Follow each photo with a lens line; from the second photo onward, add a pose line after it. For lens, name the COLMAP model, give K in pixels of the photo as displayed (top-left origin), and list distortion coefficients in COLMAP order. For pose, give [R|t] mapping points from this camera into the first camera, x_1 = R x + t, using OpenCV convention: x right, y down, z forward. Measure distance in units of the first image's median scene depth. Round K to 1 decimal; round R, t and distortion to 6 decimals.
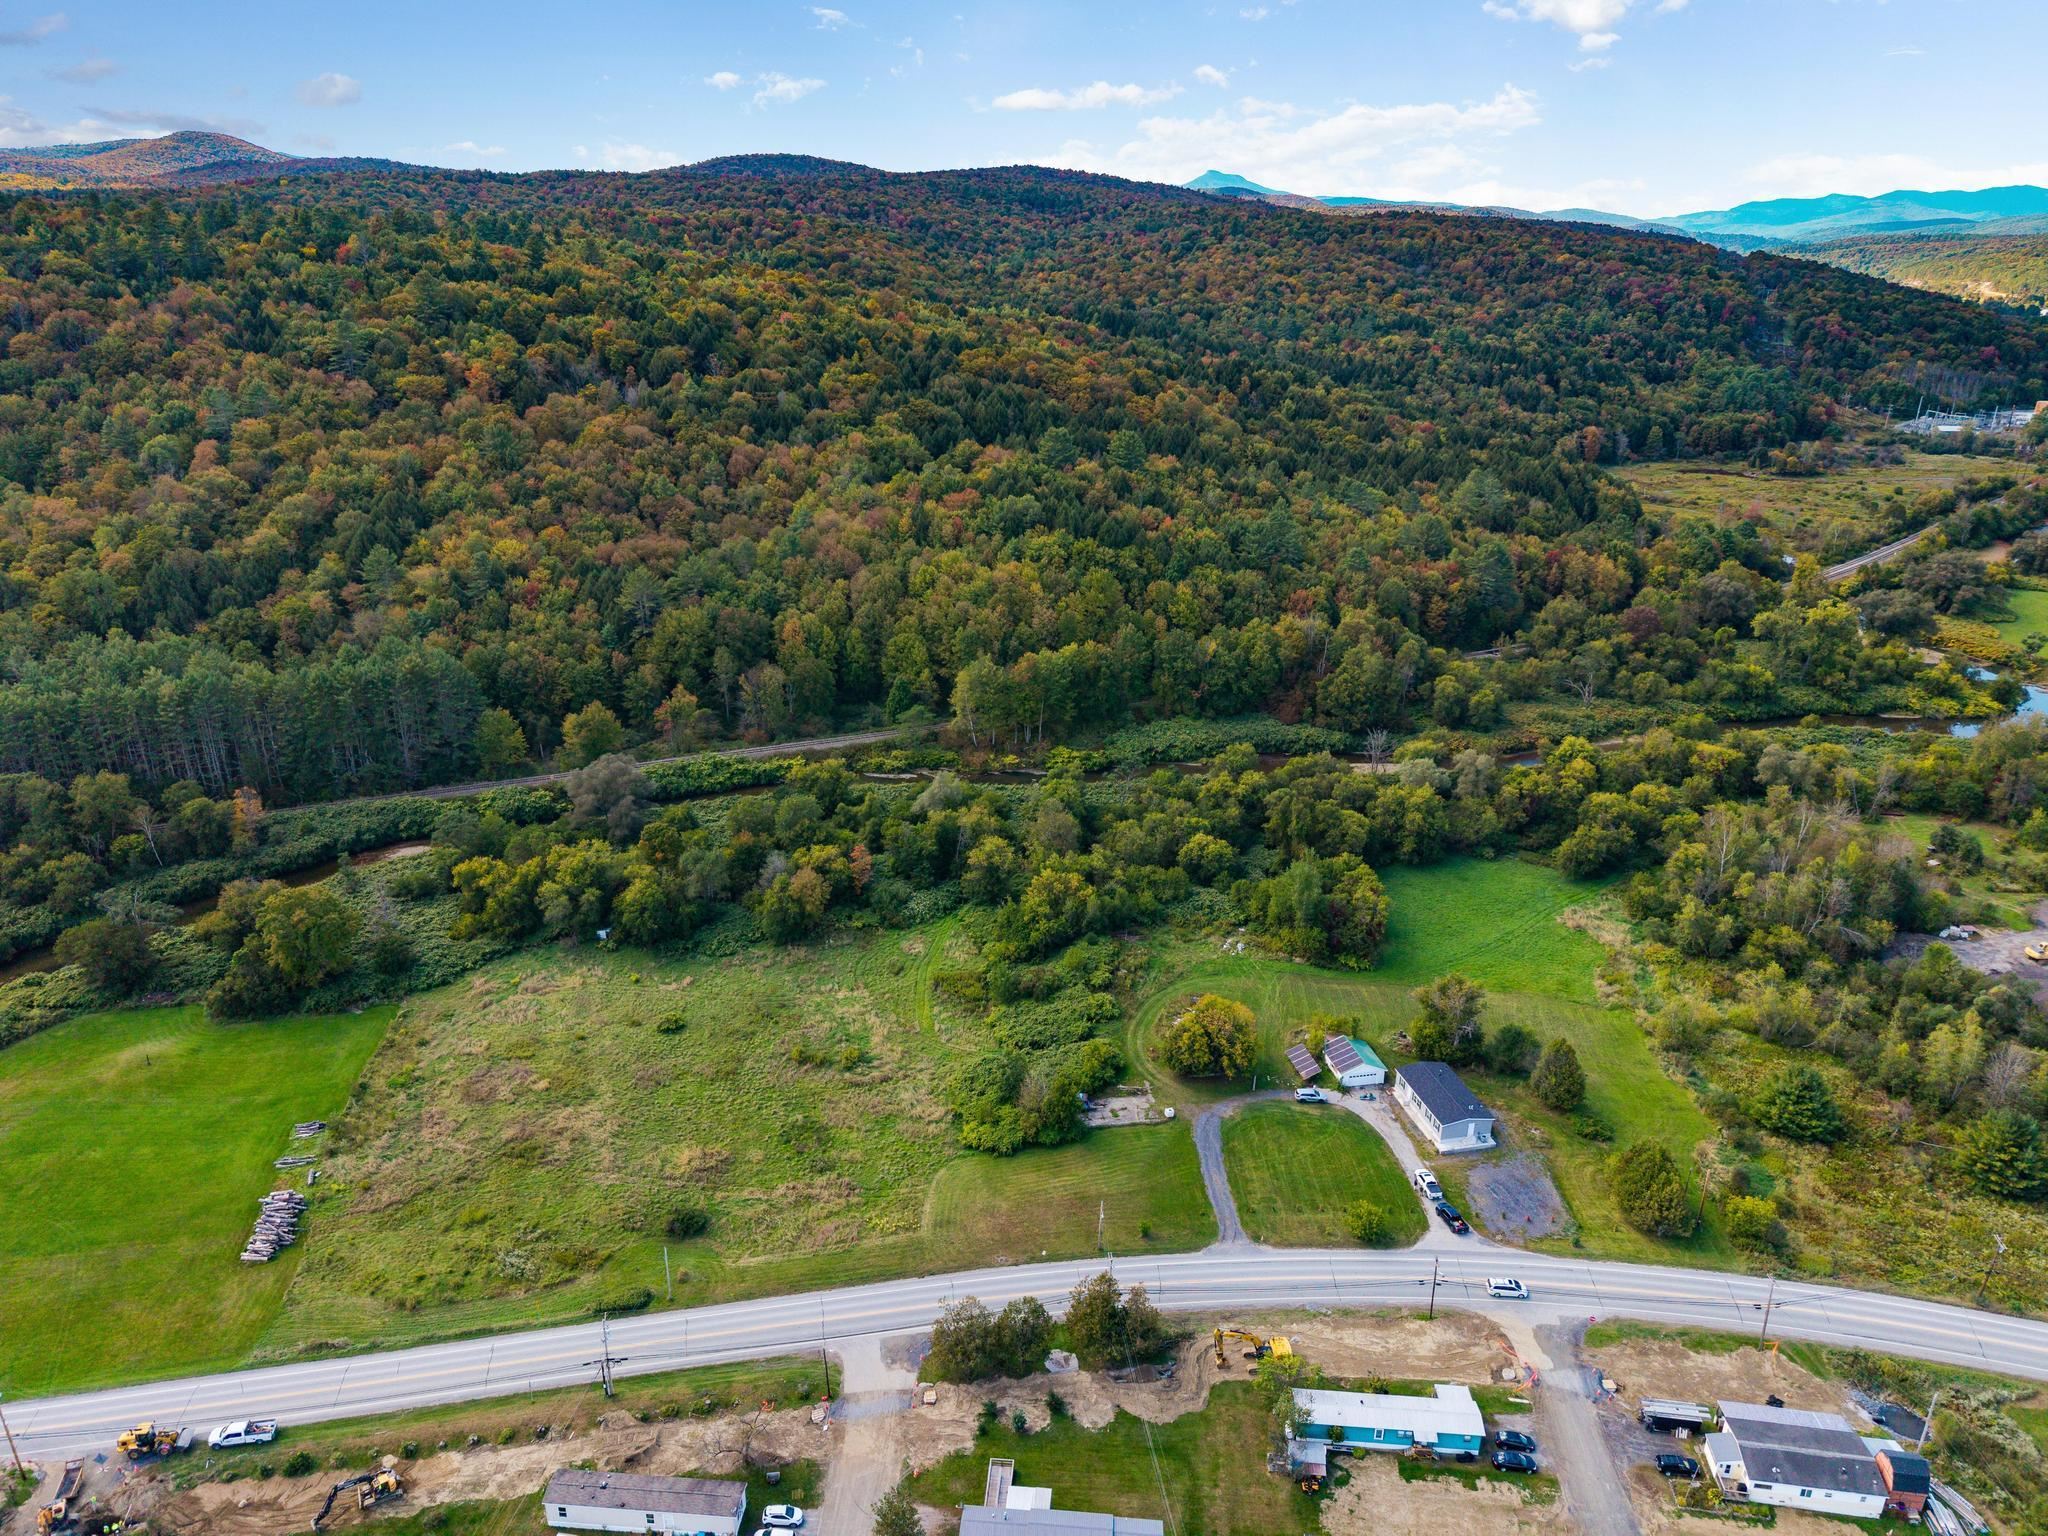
lens RADIAL K [[1374.6, 0, 1018.3], [0, 1374.6, 766.2], [0, 0, 1]] dist [0.026791, -0.028398]
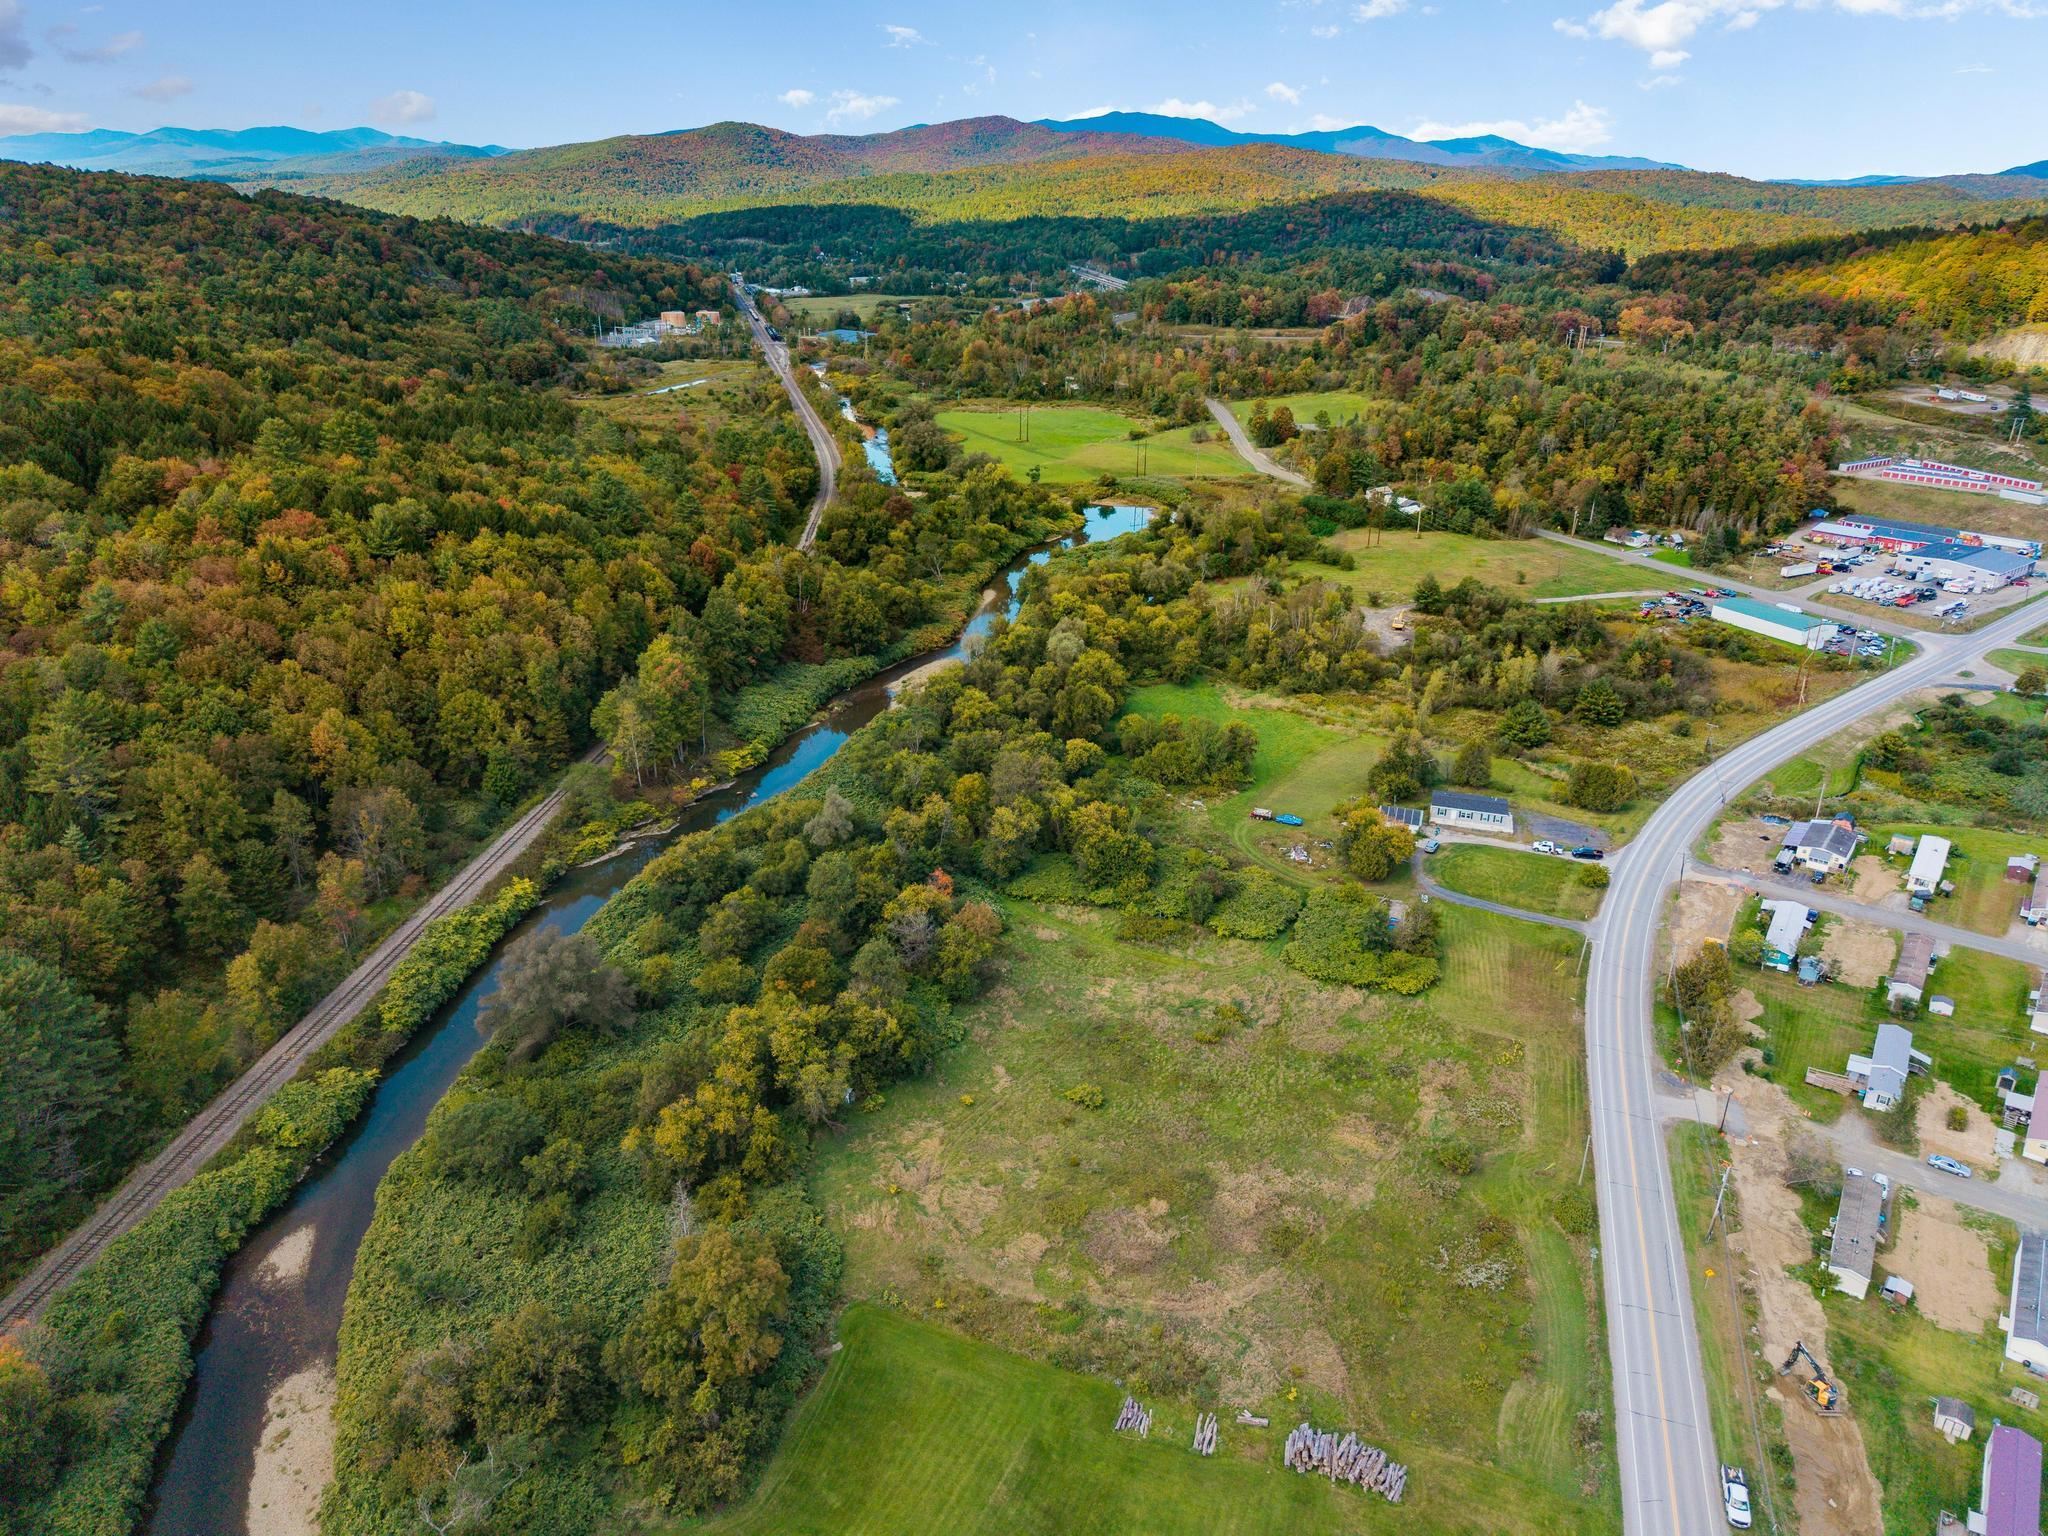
lens RADIAL K [[1374.6, 0, 1024.5], [0, 1374.6, 774.9], [0, 0, 1]] dist [0.026791, -0.028398]
pose [[0.489840, -0.346476, 0.800007, -0.718884], [0.311731, 0.926578, 0.210421, -0.154563], [-0.814175, 0.146315, 0.561882, 0.427696]]
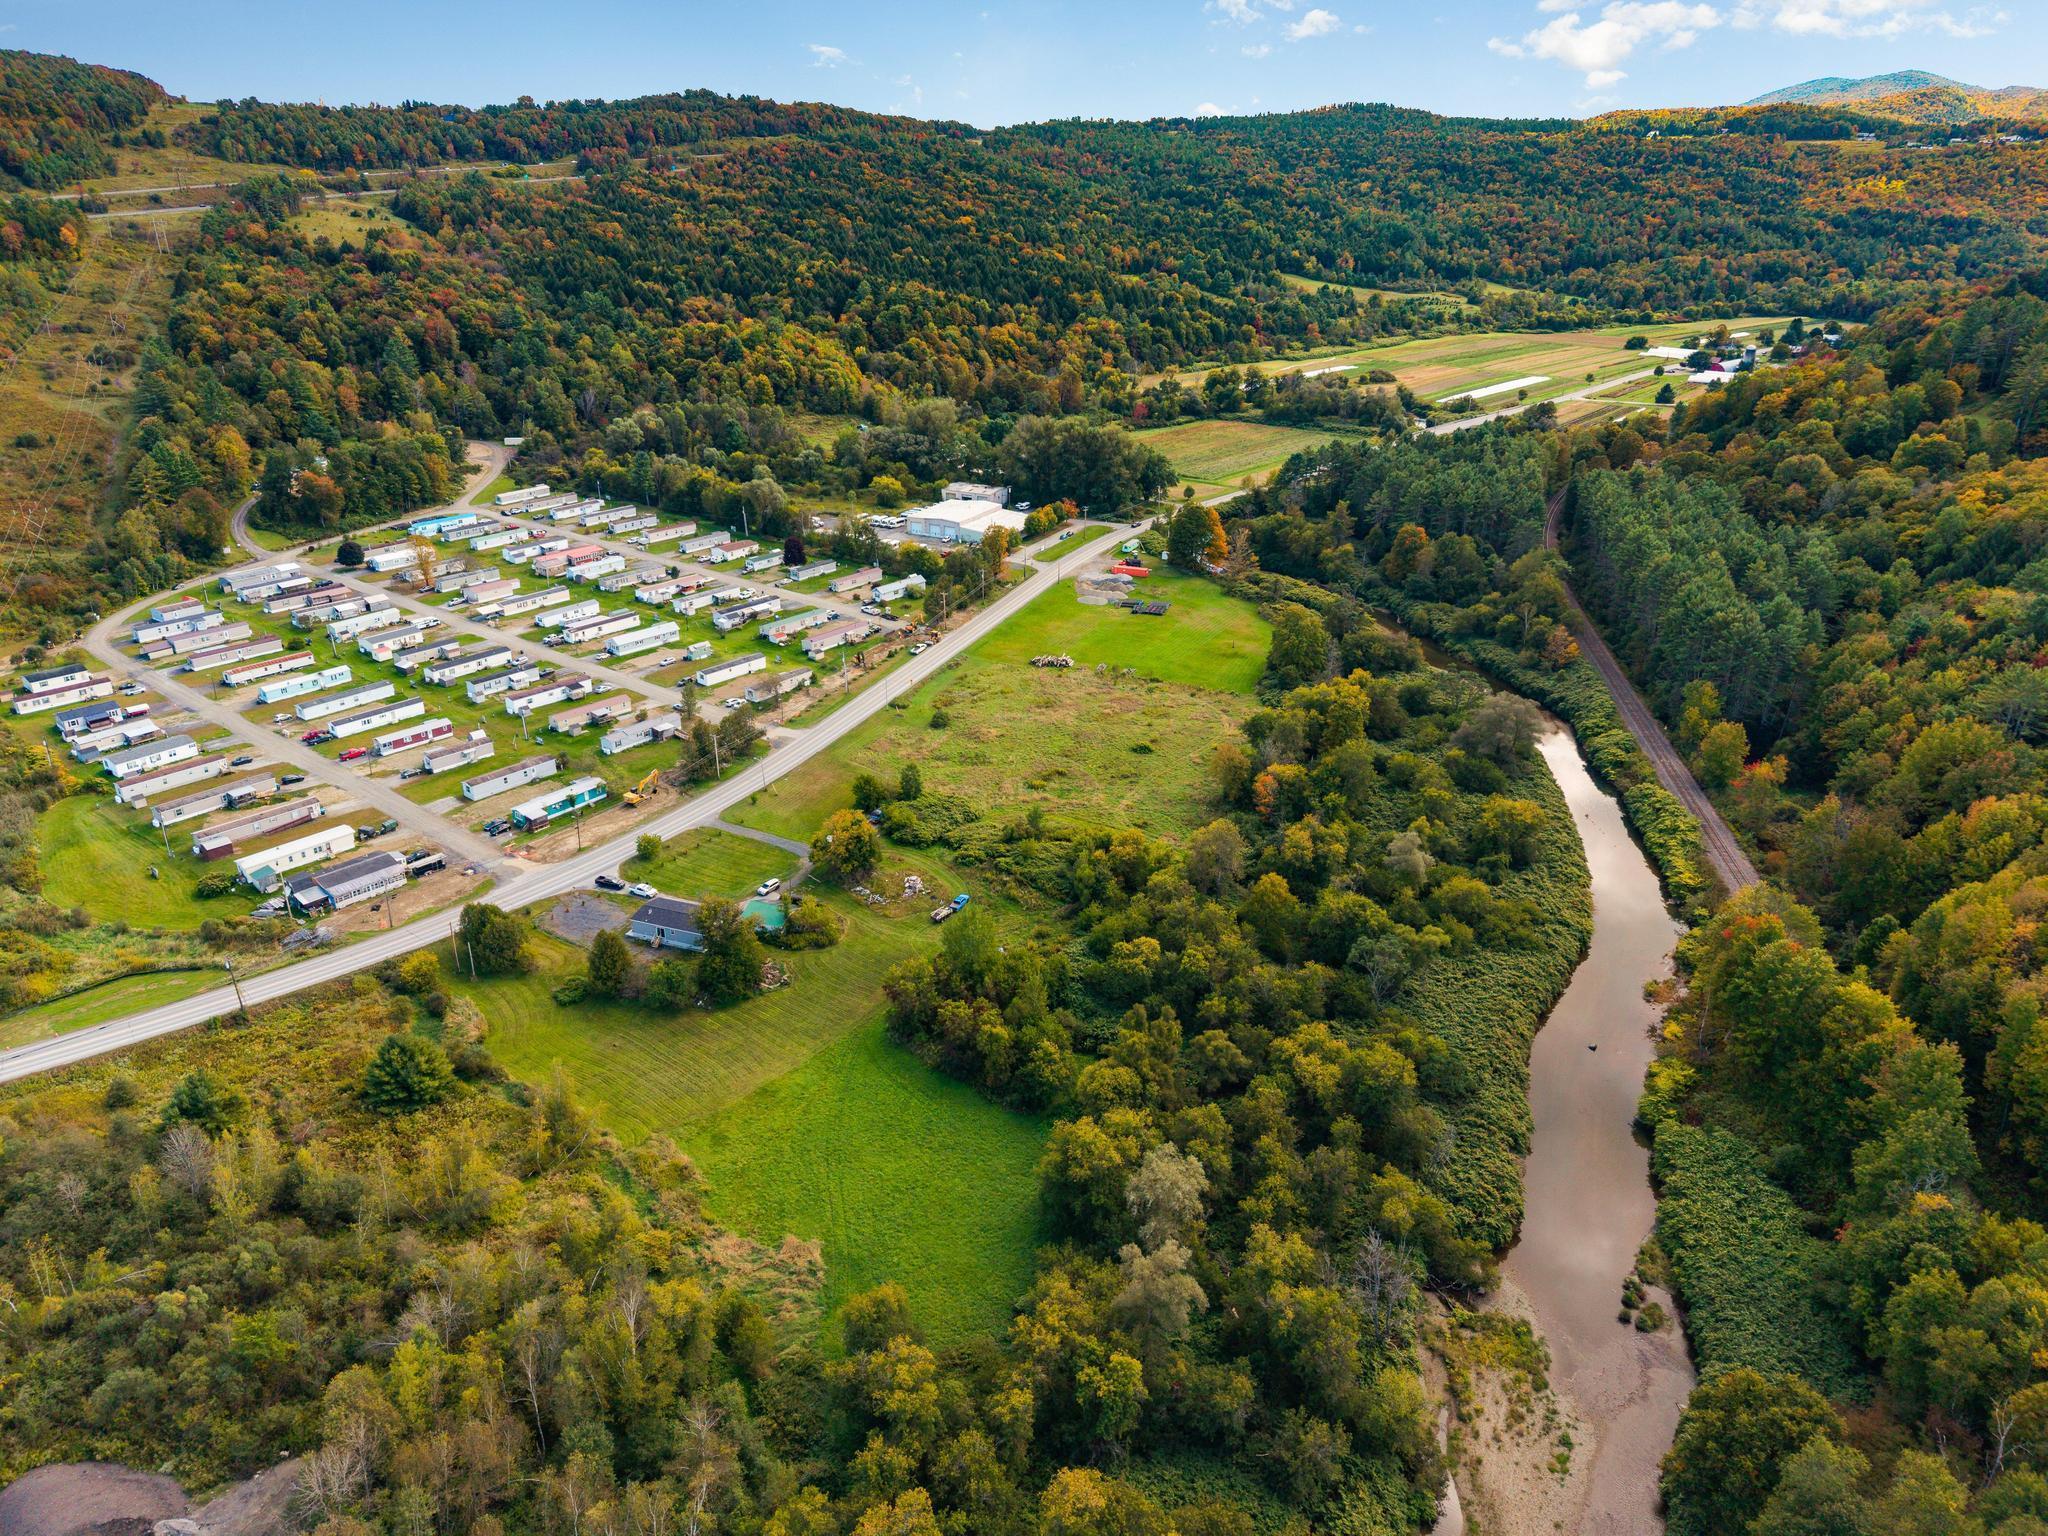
lens RADIAL K [[1374.6, 0, 1017.8], [0, 1374.6, 763.7], [0, 0, 1]] dist [0.026791, -0.028398]
pose [[-0.552122, 0.318775, -0.770418, 0.729093], [-0.310179, 0.779169, 0.544687, -0.423888], [0.773918, 0.539701, -0.331319, 1.117966]]
